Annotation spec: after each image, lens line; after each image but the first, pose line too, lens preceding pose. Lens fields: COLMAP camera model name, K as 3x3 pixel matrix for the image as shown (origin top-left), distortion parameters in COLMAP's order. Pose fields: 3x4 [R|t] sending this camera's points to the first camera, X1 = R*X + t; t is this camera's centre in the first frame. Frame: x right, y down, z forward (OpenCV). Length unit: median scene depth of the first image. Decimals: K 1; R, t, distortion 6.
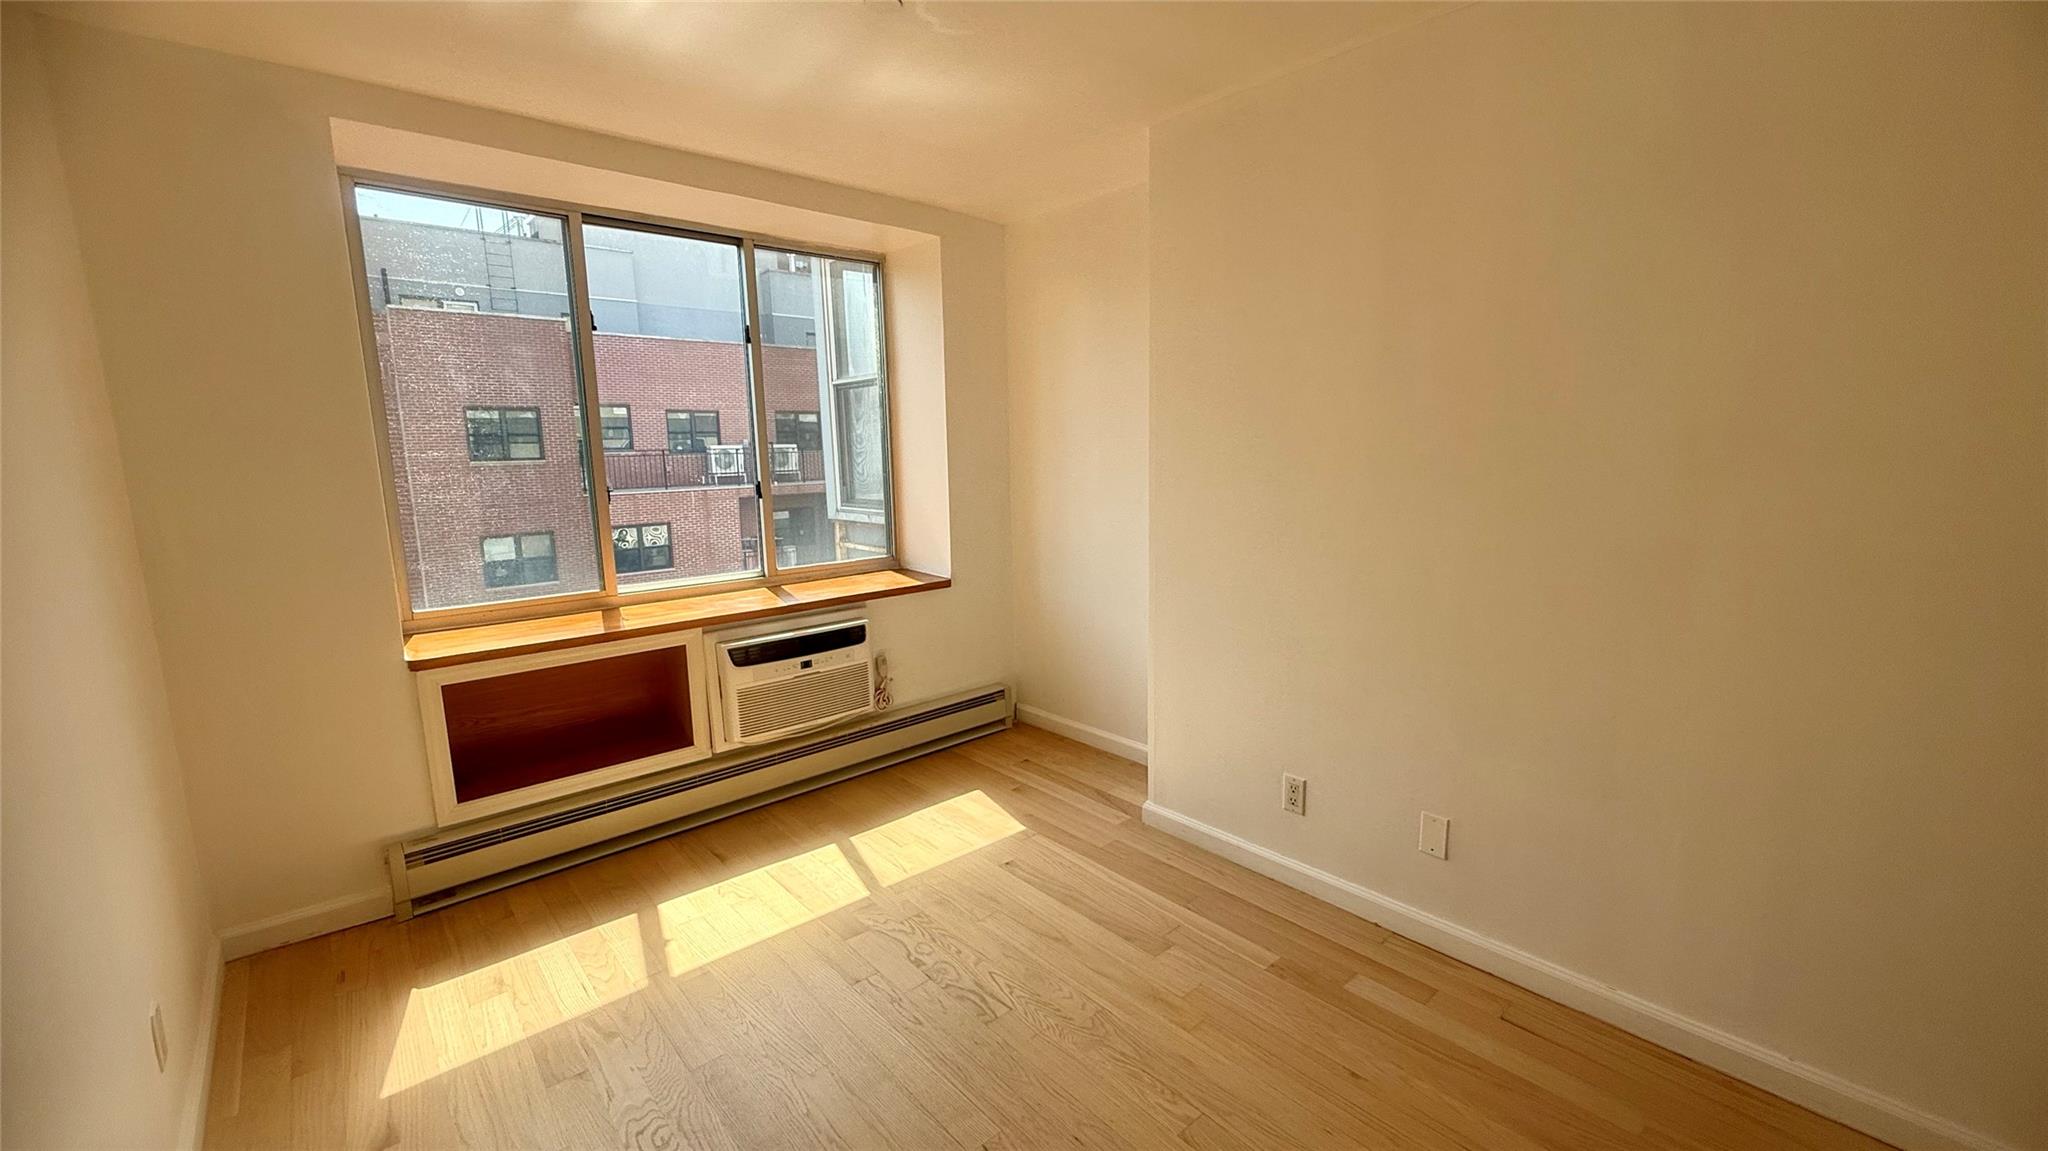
lens RADIAL K [[816.3, 0, 1018.5], [0, 816.3, 578.1], [0, 0, 1]] dist [-0.000590, 0.000422]
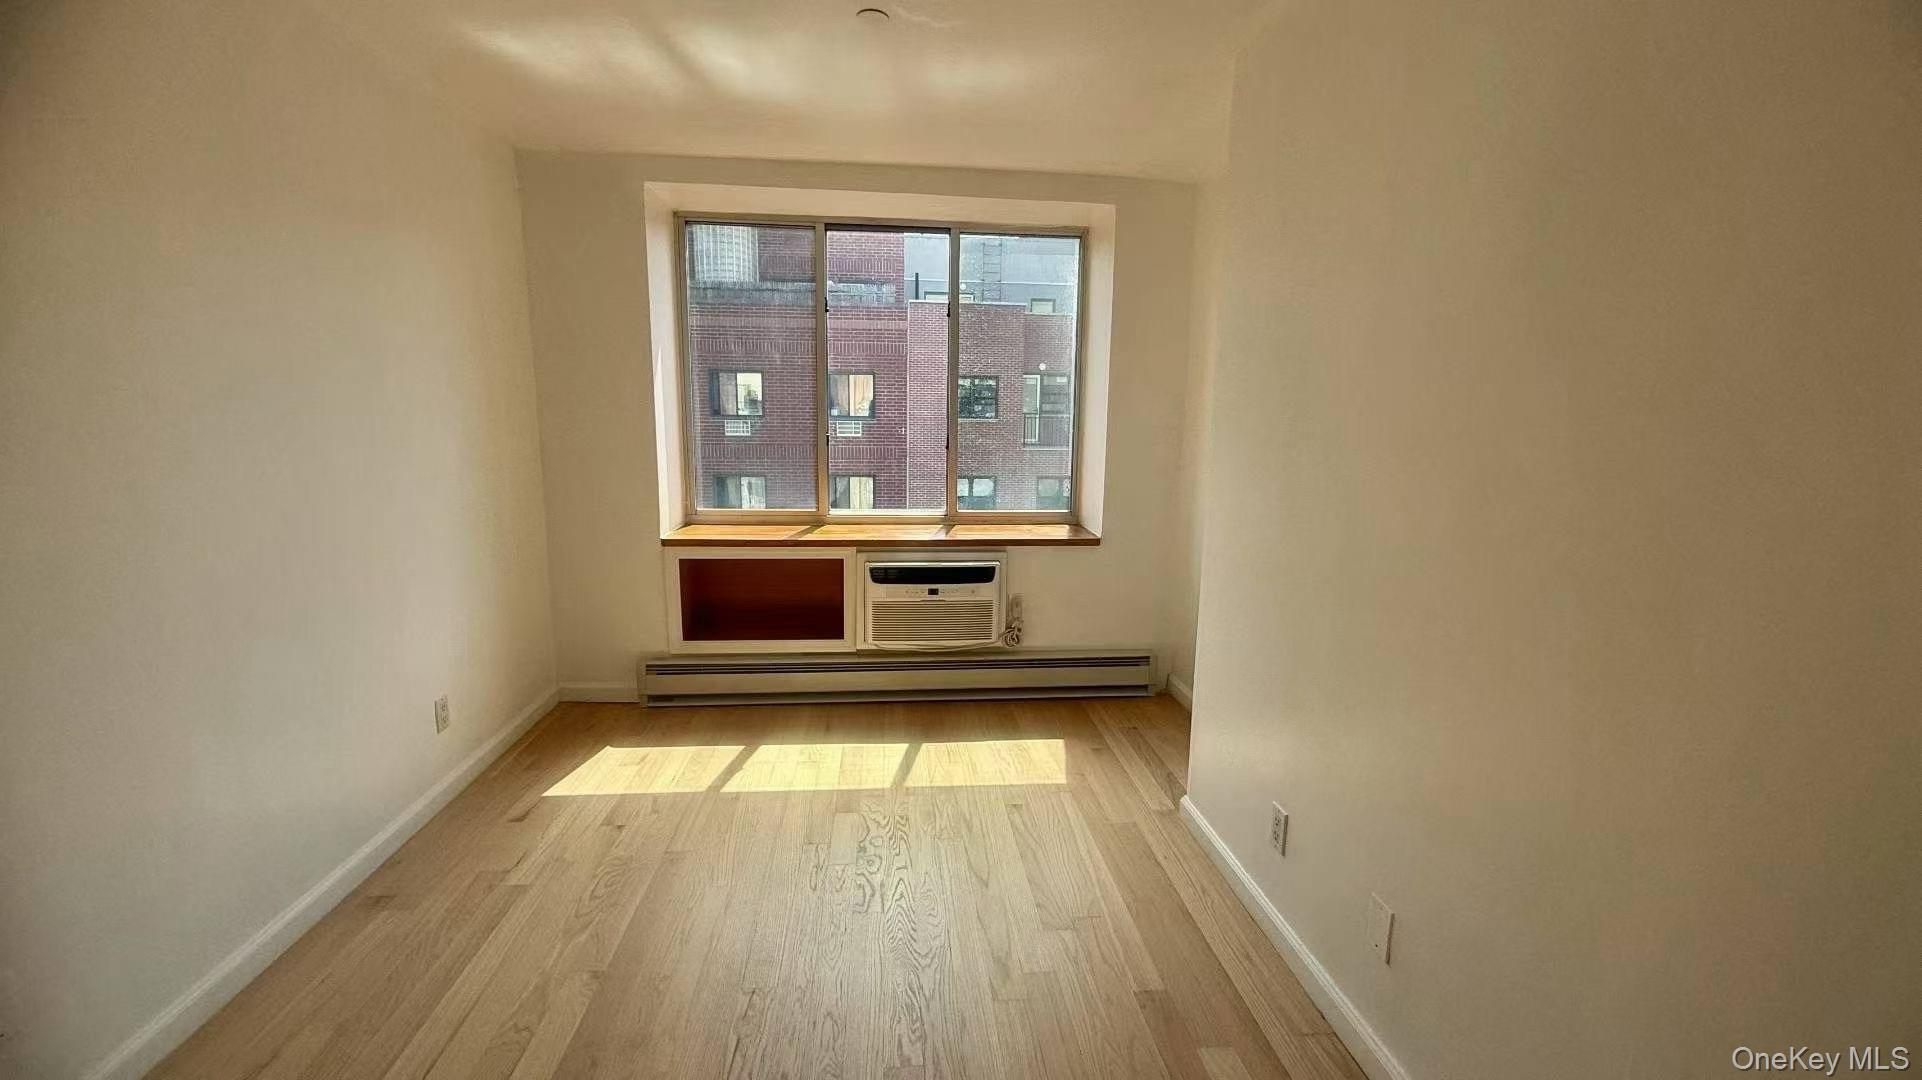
lens RADIAL K [[766.1, 0, 955.9], [0, 766.1, 542.5], [0, 0, 1]] dist [-0.000590, 0.000422]
pose [[0.808874, 0.127228, -0.574052, 0.401815], [-0.124195, 0.991251, 0.044695, -0.017644], [0.574716, 0.035142, 0.817598, 0.126049]]
